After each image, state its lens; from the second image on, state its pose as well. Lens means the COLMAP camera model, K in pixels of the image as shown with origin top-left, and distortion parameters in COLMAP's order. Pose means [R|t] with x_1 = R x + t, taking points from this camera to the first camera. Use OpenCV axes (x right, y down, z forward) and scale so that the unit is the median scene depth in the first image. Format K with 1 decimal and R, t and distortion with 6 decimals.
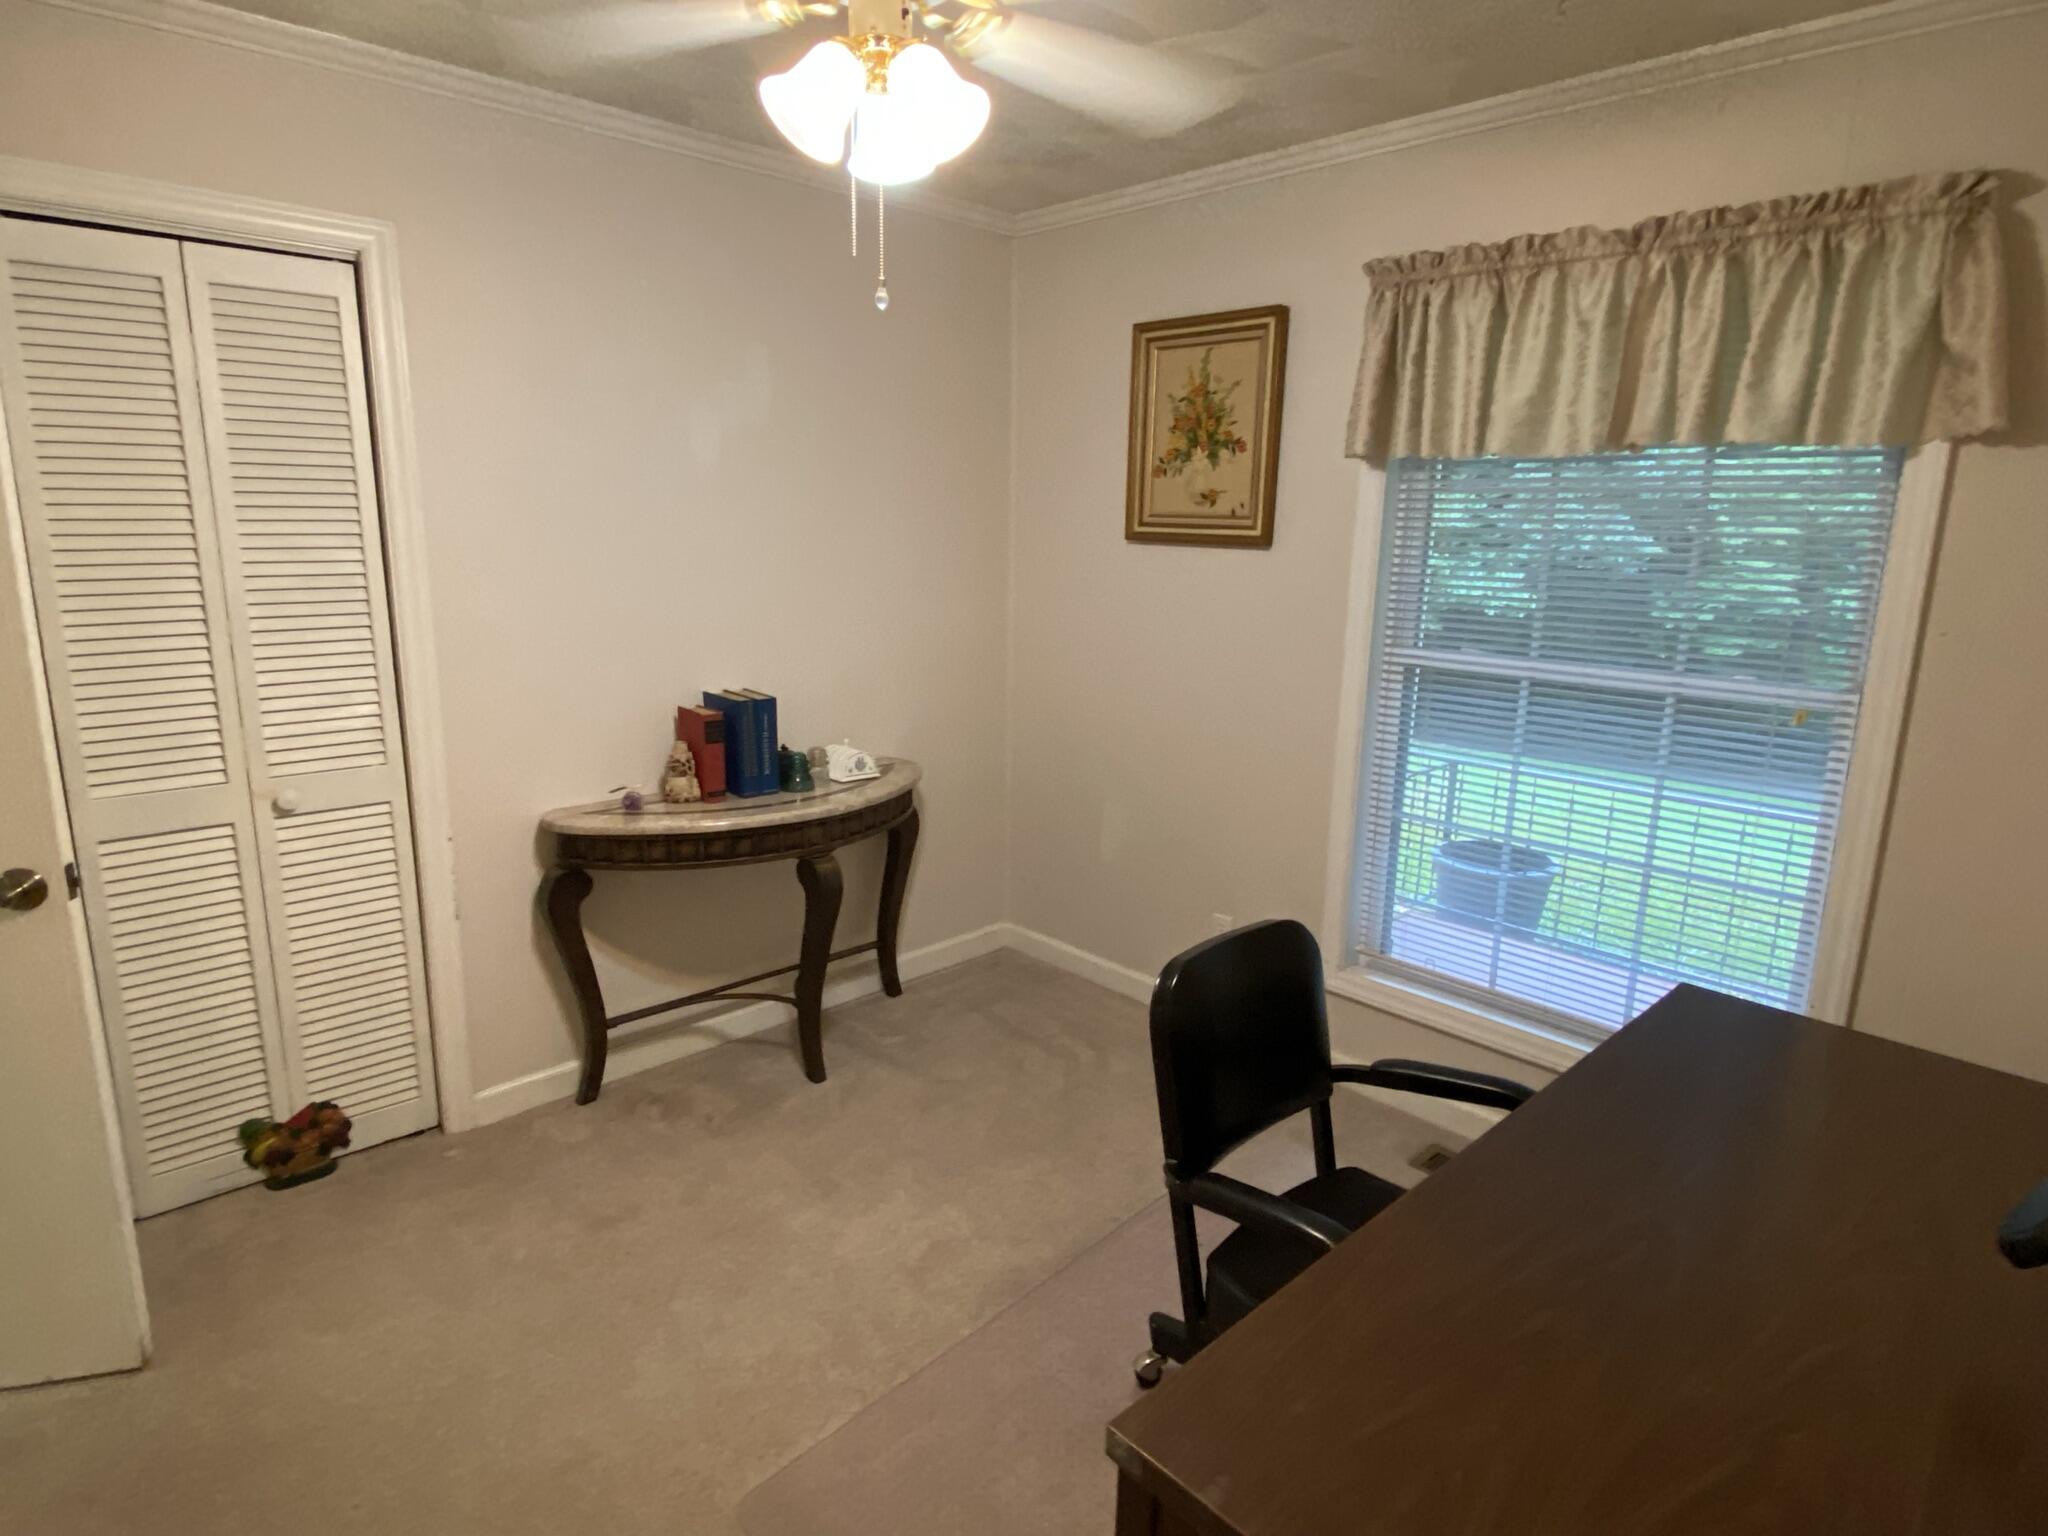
lens RADIAL K [[1136.8, 0, 1024.0], [0, 1136.8, 768.0], [0, 0, 1]] dist [0.064344, -0.044302]
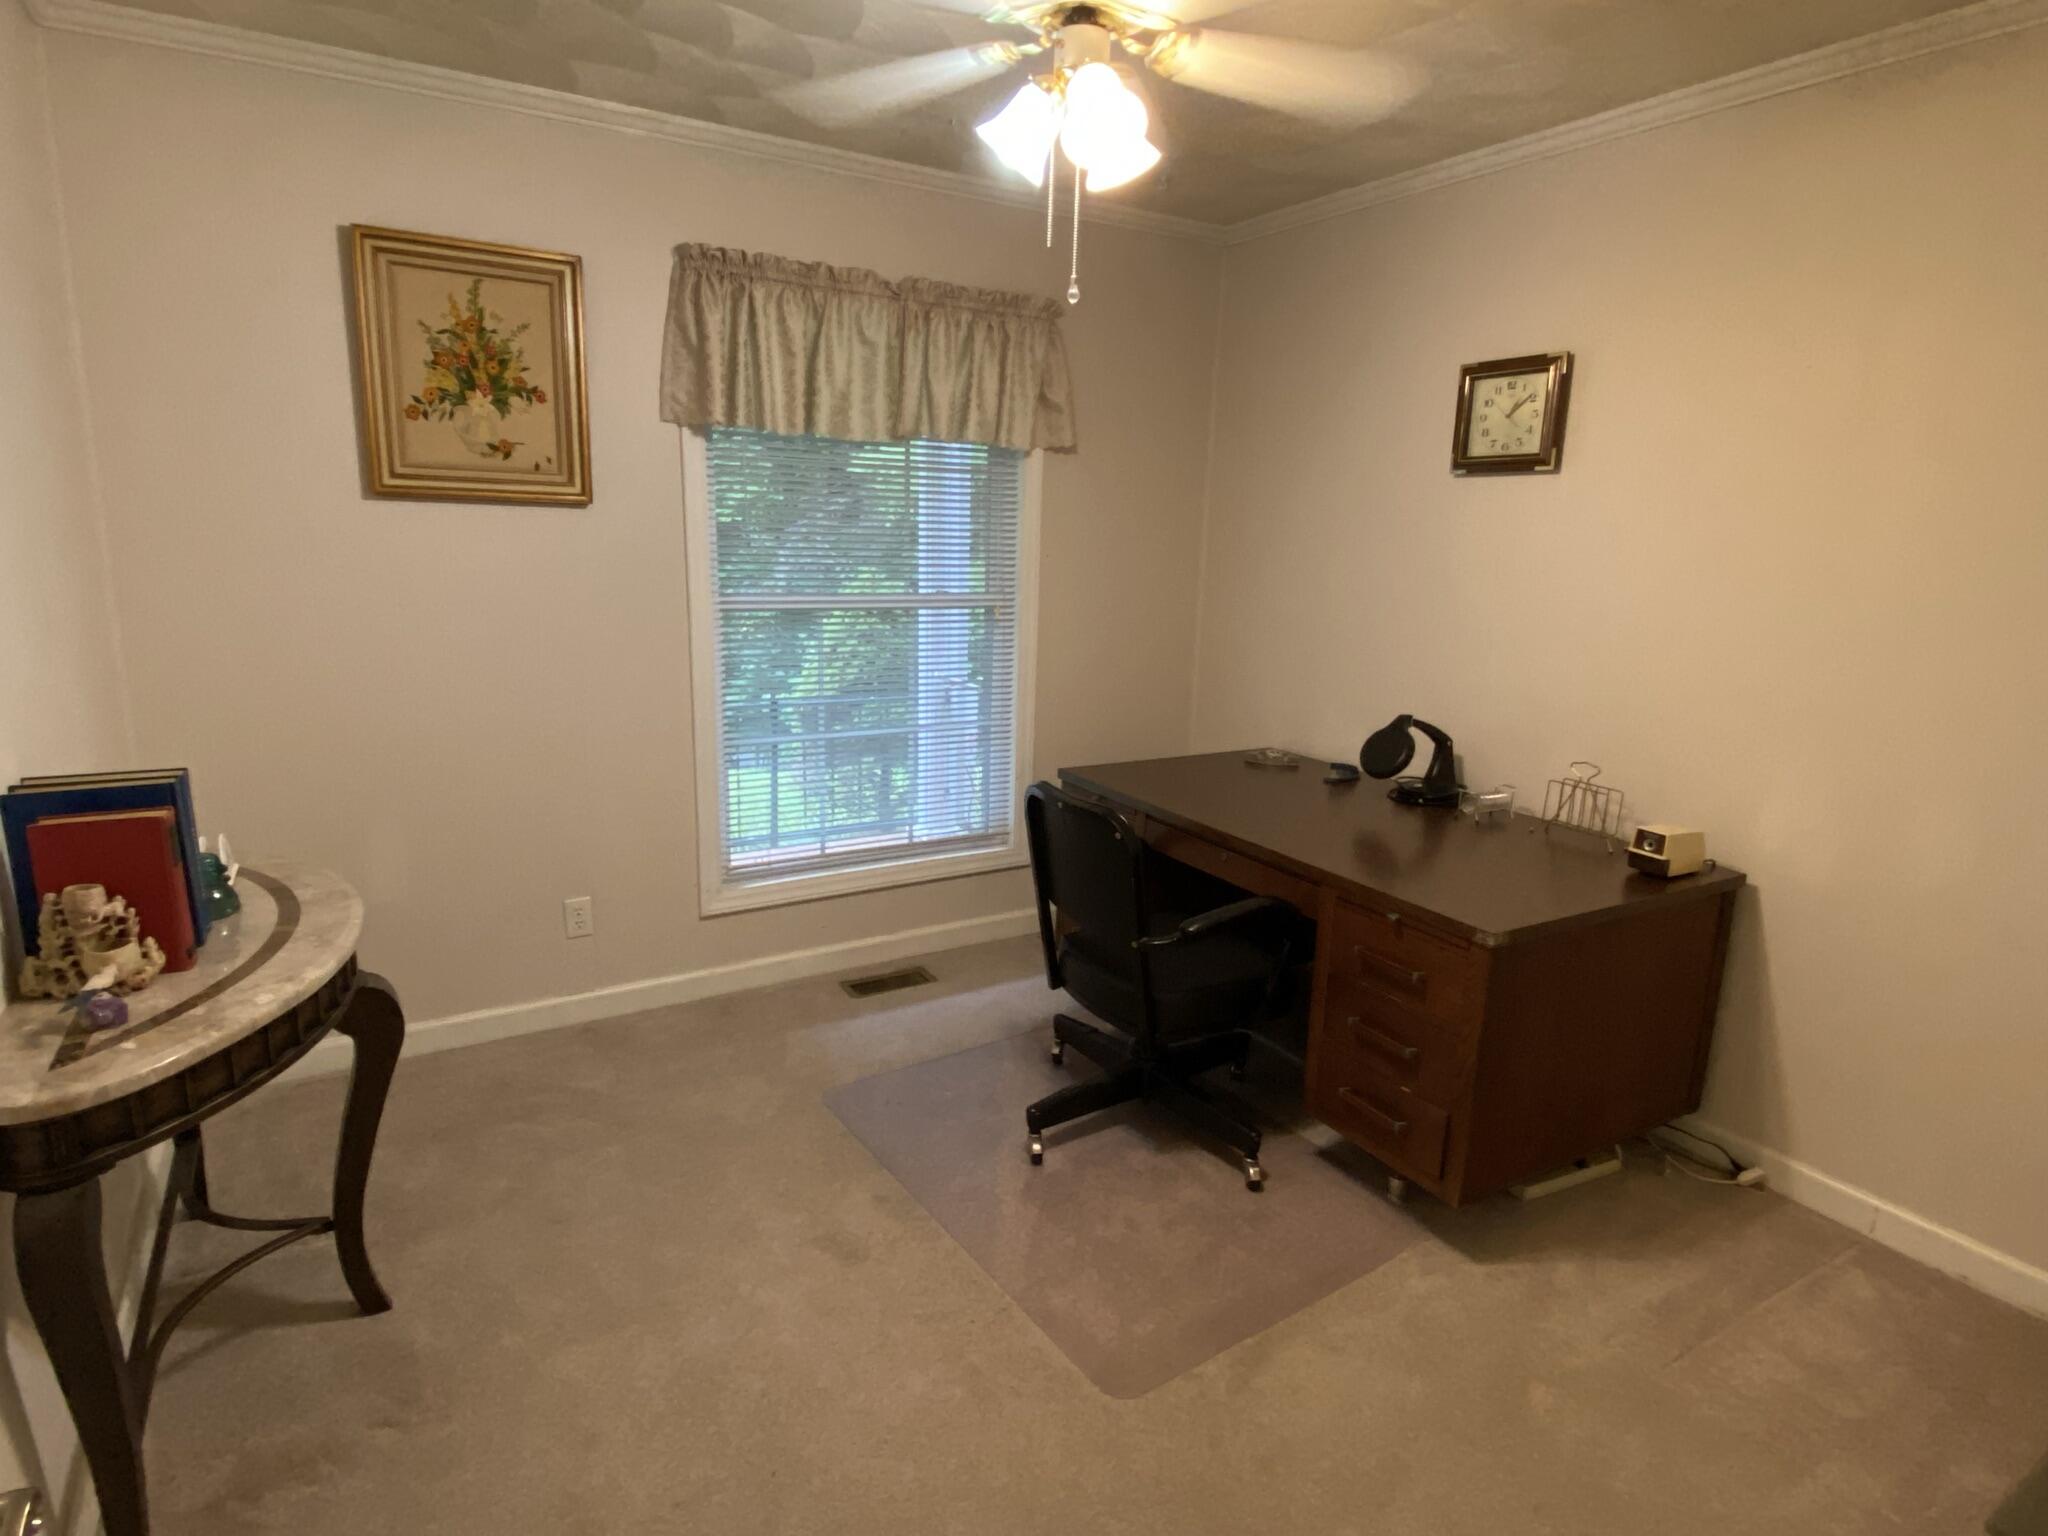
lens RADIAL K [[1122.5, 0, 1022.1], [0, 1122.5, 764.8], [0, 0, 1]] dist [0.063189, -0.063913]
pose [[0.232133, -0.227636, 0.945672, -0.655667], [0.183570, 0.965011, 0.187230, -0.091189], [-0.955205, 0.130135, 0.265798, 0.411584]]
